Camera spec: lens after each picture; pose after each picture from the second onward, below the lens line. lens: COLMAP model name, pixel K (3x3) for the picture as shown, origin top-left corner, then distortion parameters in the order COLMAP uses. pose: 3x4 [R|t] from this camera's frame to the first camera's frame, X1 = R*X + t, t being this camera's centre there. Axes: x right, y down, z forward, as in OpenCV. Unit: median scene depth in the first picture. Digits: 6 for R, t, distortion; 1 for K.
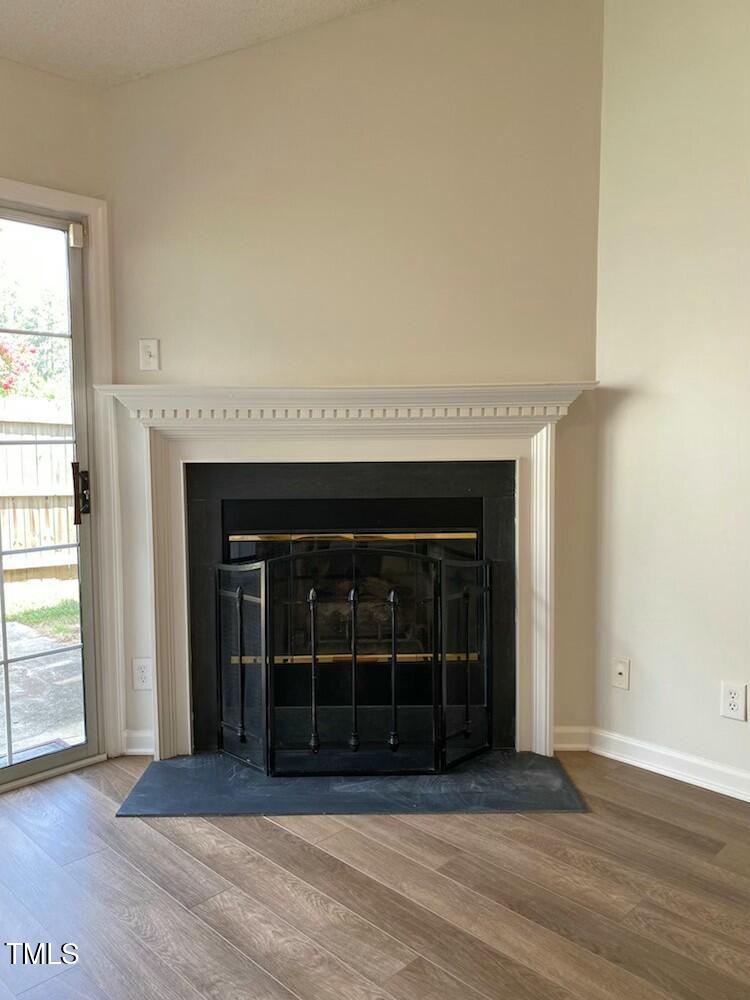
lens RADIAL K [[781.6, 0, 371.7], [0, 781.6, 477.9], [0, 0, 1]] dist [0.001557, -0.000730]
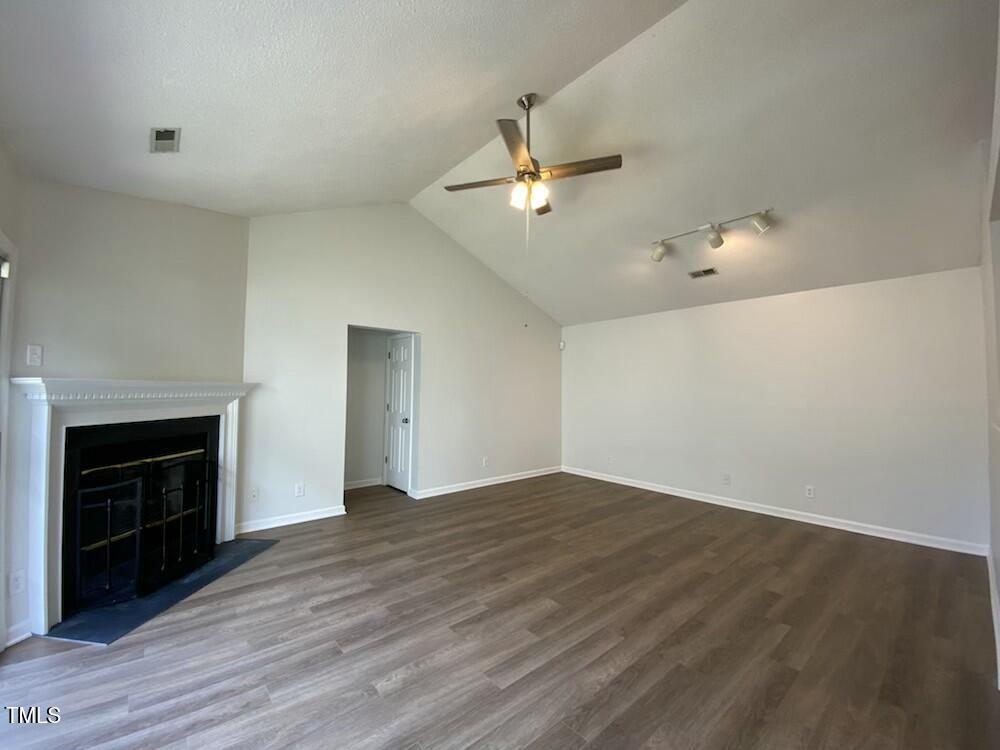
lens RADIAL K [[407.8, 0, 501.5], [0, 407.8, 373.1], [0, 0, 1]] dist [0.037693, -0.027753]
pose [[0.076621, 0.045774, 0.996009, -0.985552], [0.057350, 0.997089, -0.050236, -0.035889], [-0.995410, 0.060971, 0.073773, 0.075367]]
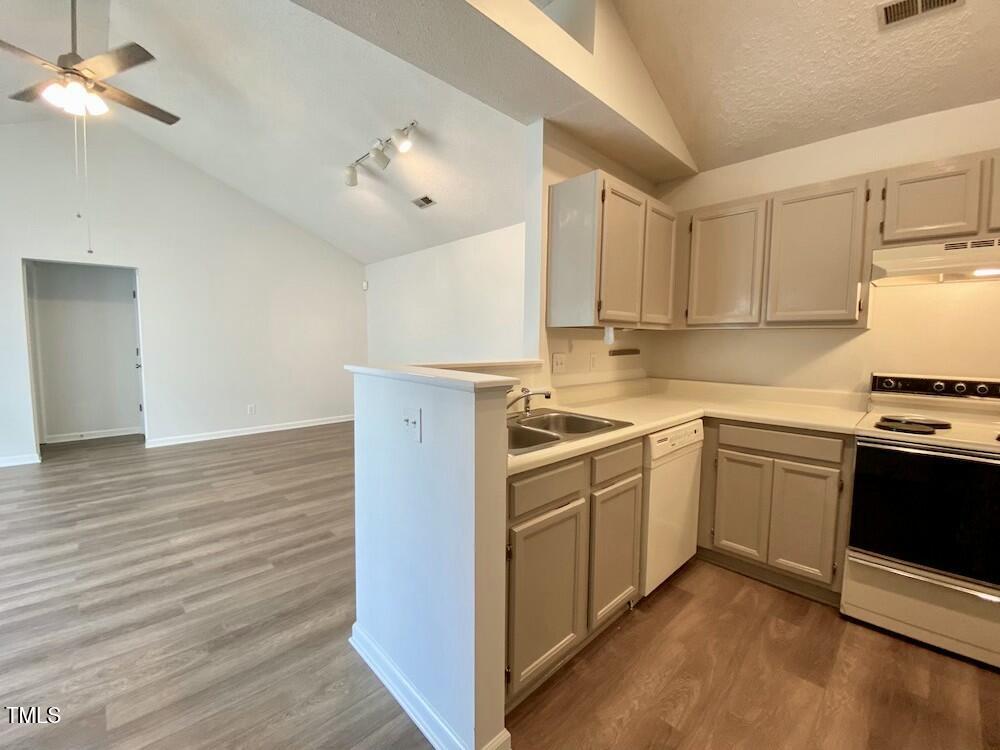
lens RADIAL K [[418.2, 0, 503.5], [0, 418.2, 368.7], [0, 0, 1]] dist [0.013337, -0.014121]
pose [[0.041291, -0.067280, 0.996879, -0.862550], [0.065148, 0.995788, 0.064508, 0.057025], [-0.997021, 0.062282, 0.045500, -0.944079]]
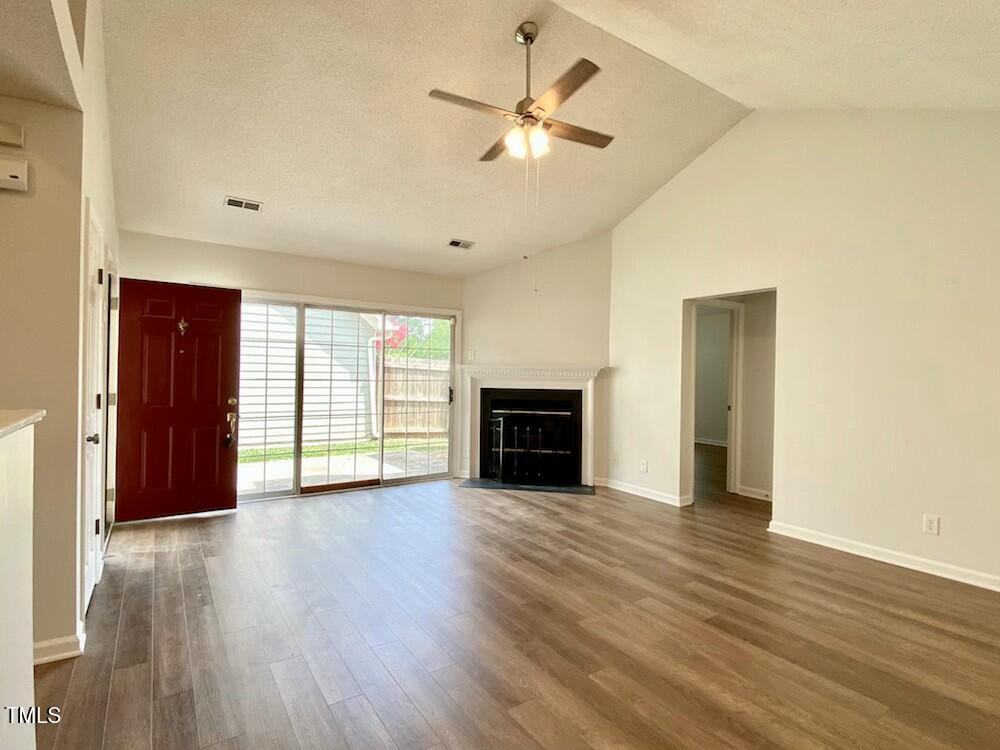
lens RADIAL K [[510.1, 0, 497.4], [0, 510.1, 375.3], [0, 0, 1]] dist [0.000301, -0.000300]
pose [[0.976418, 0.023207, -0.214639, 0.292348], [-0.036533, 0.997629, -0.058327, 0.051460], [0.212777, 0.064793, 0.974950, -1.092379]]
